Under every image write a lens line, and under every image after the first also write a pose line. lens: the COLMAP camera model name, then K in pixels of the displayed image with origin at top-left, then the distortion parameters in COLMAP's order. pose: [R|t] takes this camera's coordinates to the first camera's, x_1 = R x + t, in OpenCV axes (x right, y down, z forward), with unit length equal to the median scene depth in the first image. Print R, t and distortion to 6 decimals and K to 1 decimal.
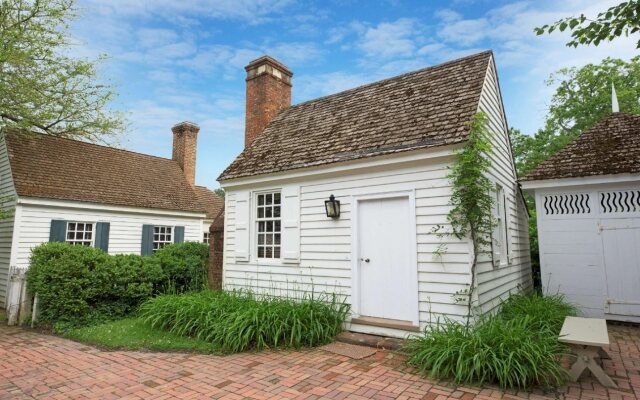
lens RADIAL K [[366.2, 0, 320.4], [0, 366.2, 200.1], [0, 0, 1]] dist [-0.006768, -0.006030]
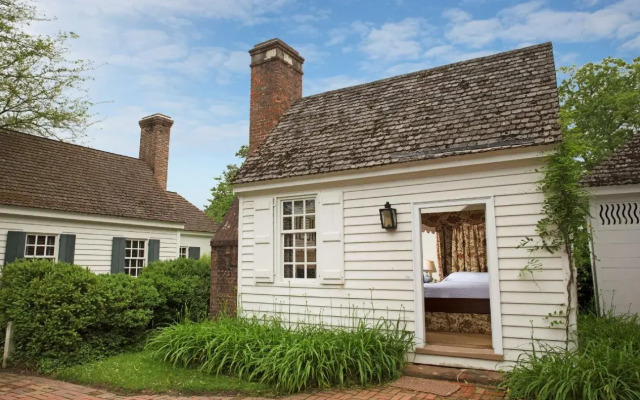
lens RADIAL K [[430.4, 0, 322.1], [0, 430.4, 195.1], [0, 0, 1]] dist [-0.066307, 0.028019]
pose [[0.996743, 0.007284, 0.080310, -0.169615], [-0.004625, 0.999436, -0.033247, 0.002898], [-0.080507, 0.032768, 0.996215, 0.023401]]
